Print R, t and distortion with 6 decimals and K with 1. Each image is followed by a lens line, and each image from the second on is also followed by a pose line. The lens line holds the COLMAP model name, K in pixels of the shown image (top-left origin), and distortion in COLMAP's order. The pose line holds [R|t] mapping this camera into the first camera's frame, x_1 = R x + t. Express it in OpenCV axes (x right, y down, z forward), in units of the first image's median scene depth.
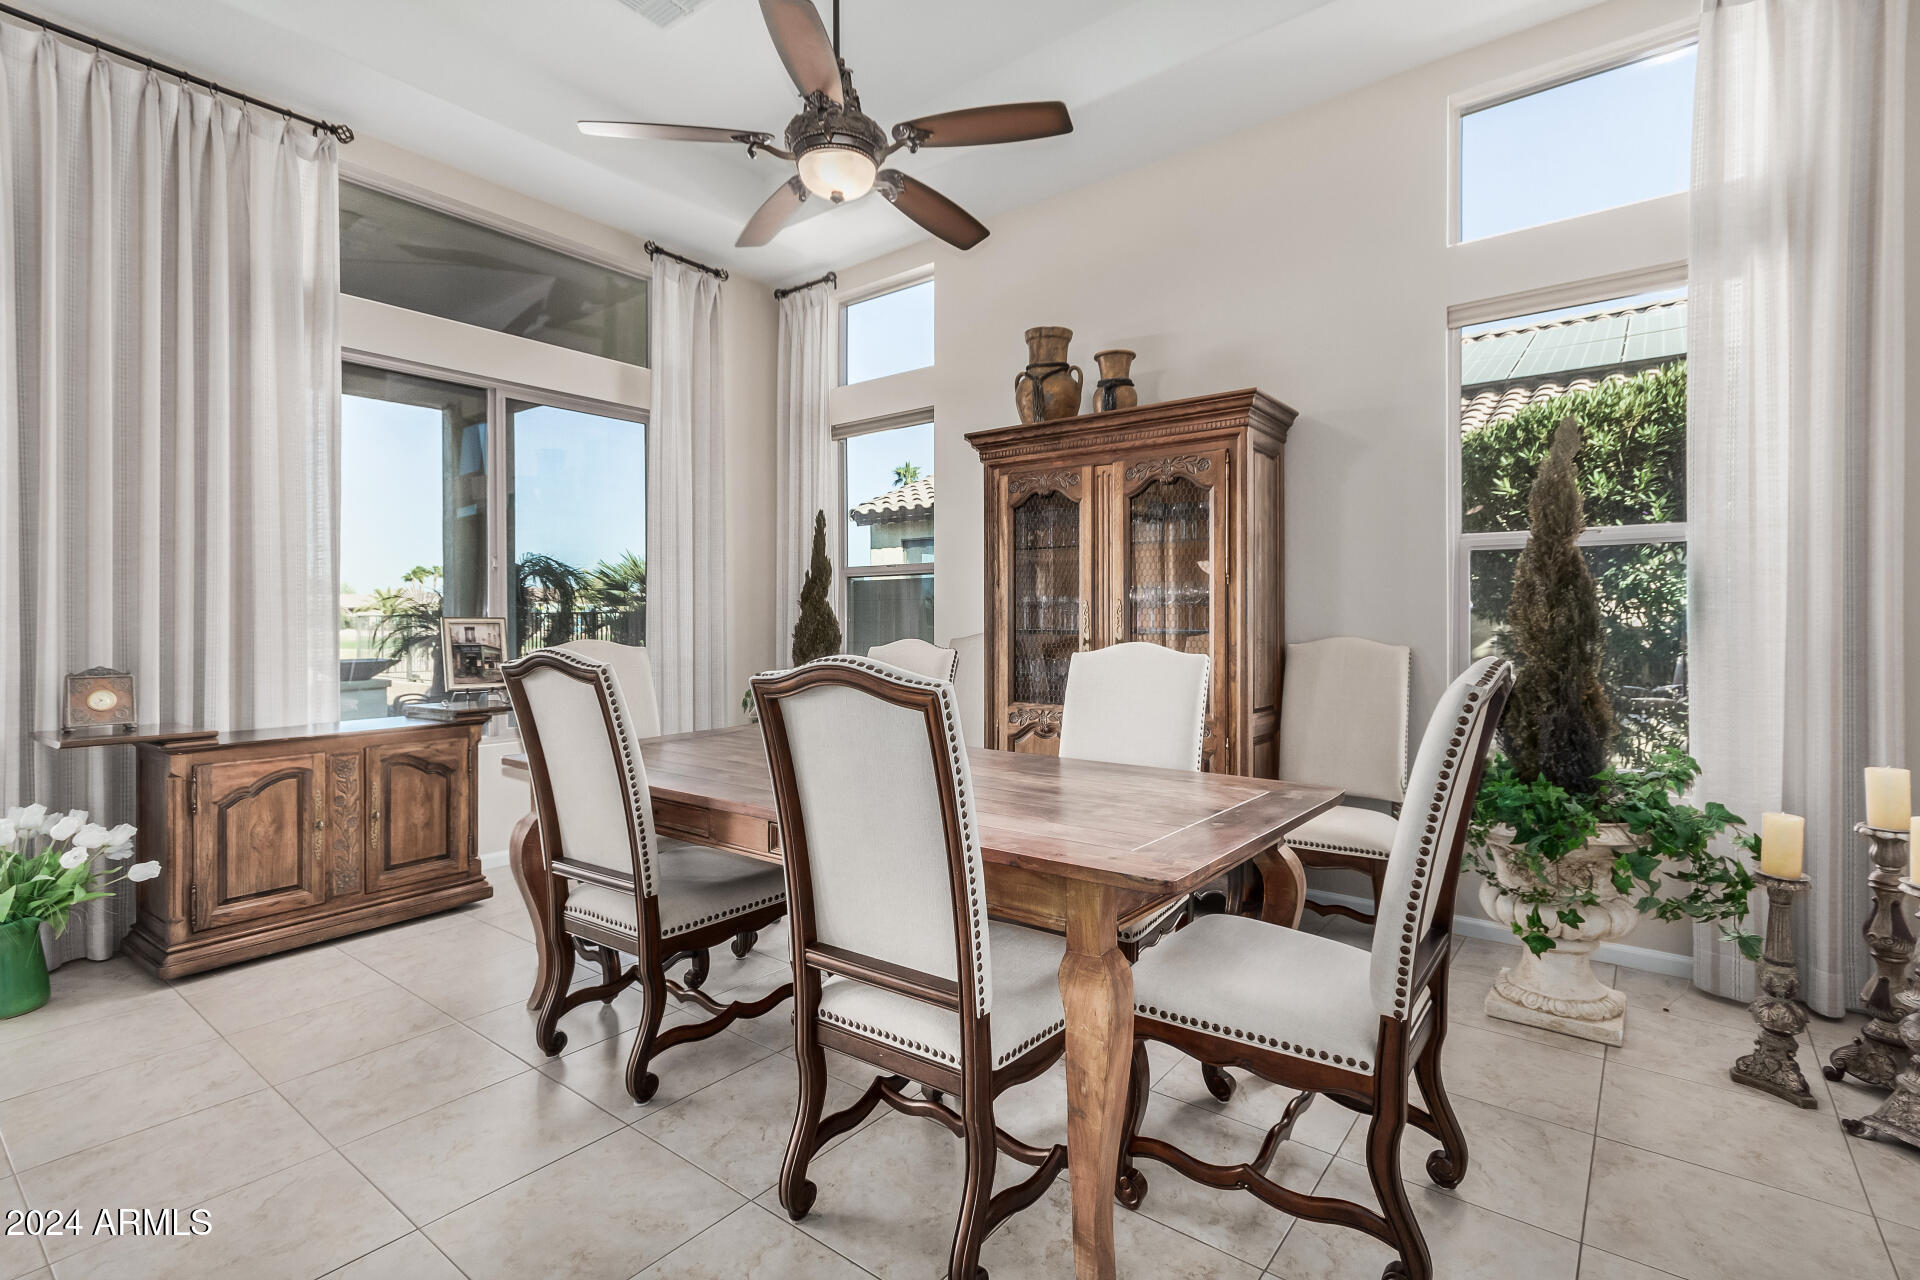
lens RADIAL K [[899.3, 0, 957.7], [0, 899.3, 632.5], [0, 0, 1]] dist [0.000388, 0.000258]
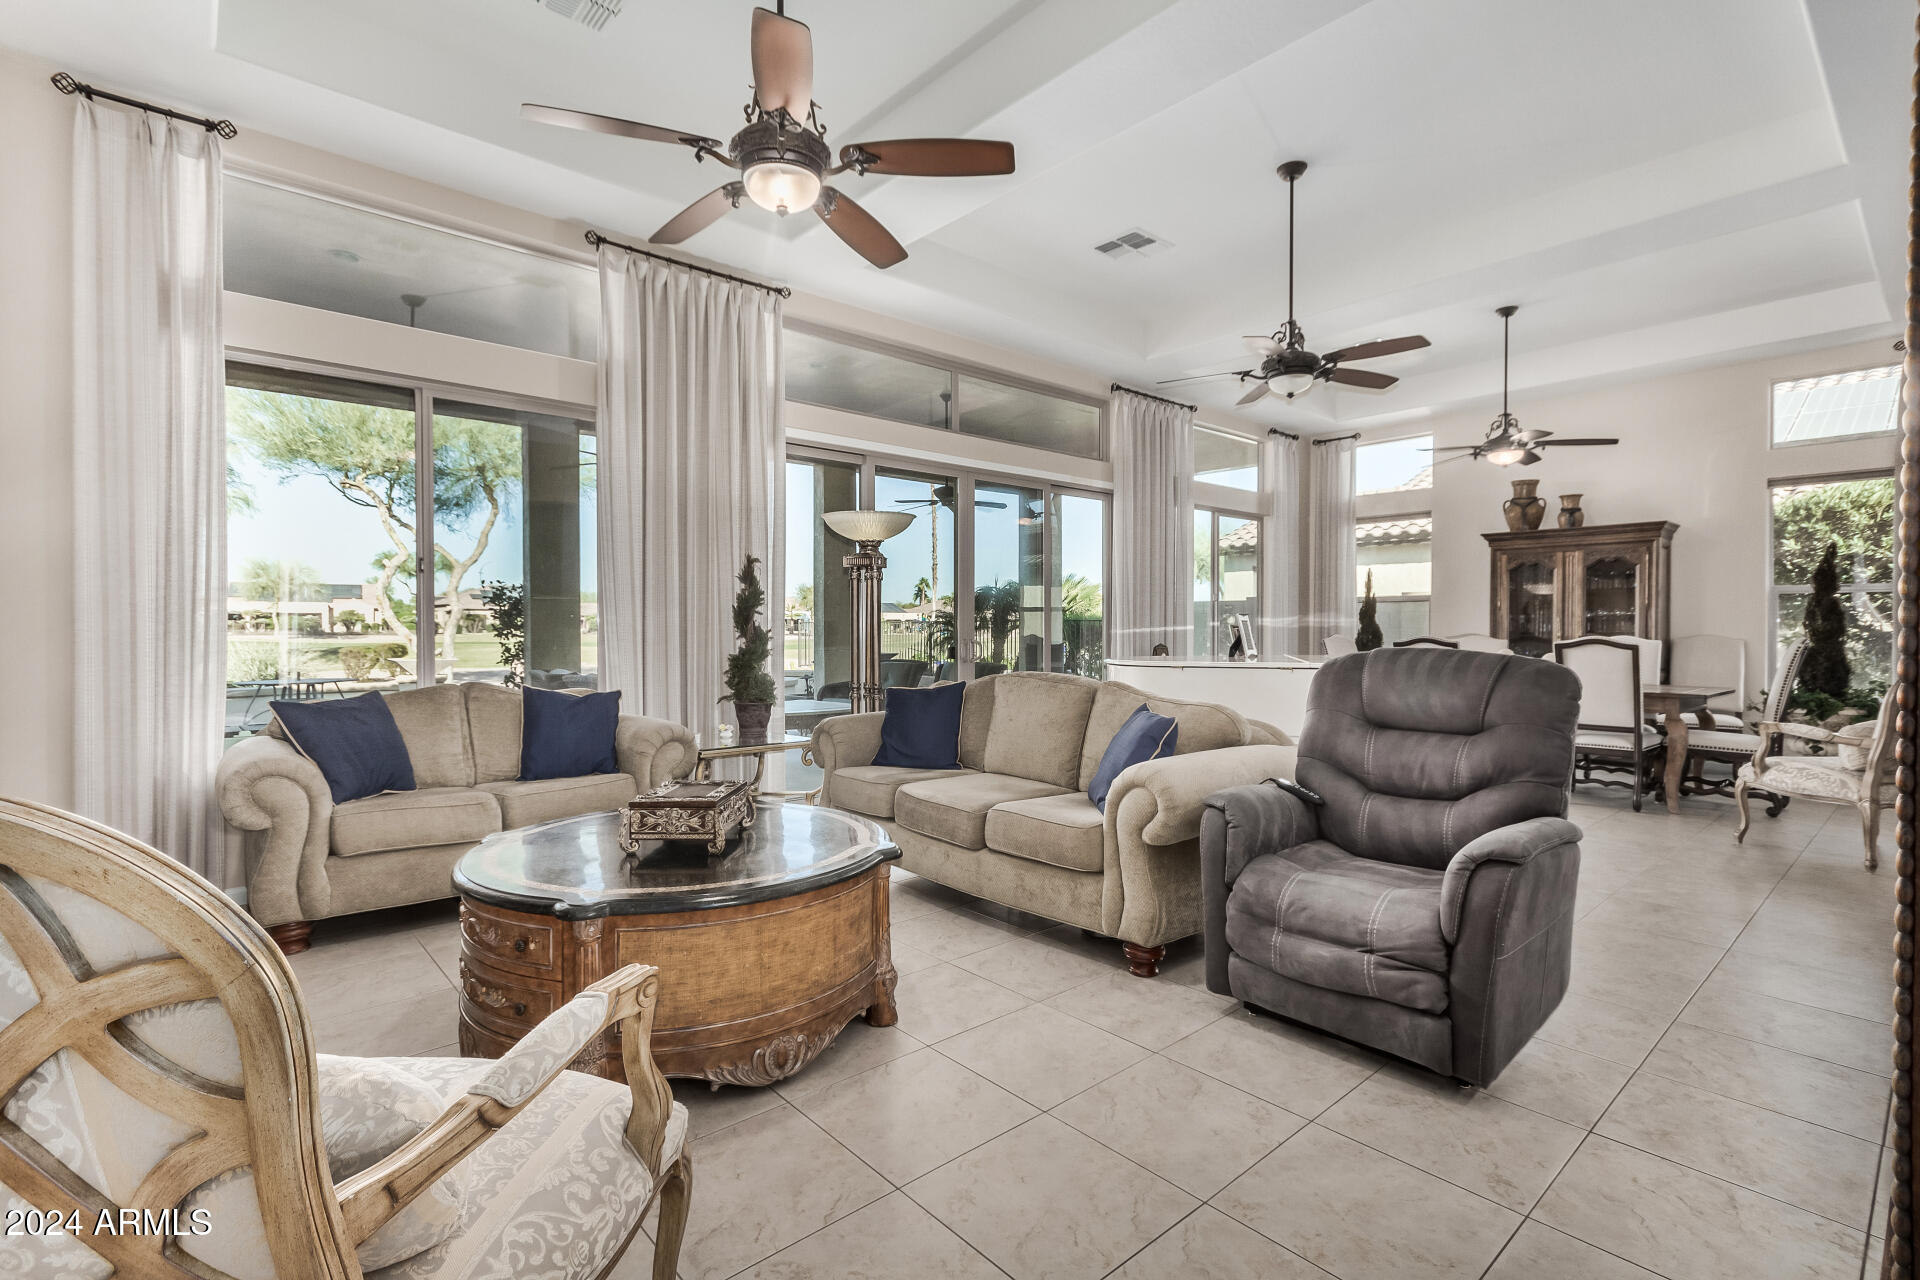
lens RADIAL K [[889.7, 0, 962.5], [0, 889.7, 646.1], [0, 0, 1]] dist [-0.000050, -0.000308]
pose [[0.982652, 0.002482, -0.185445, -0.754323], [-0.001219, 0.999975, 0.006926, 0.013978], [0.185457, -0.006579, 0.982630, -1.146076]]
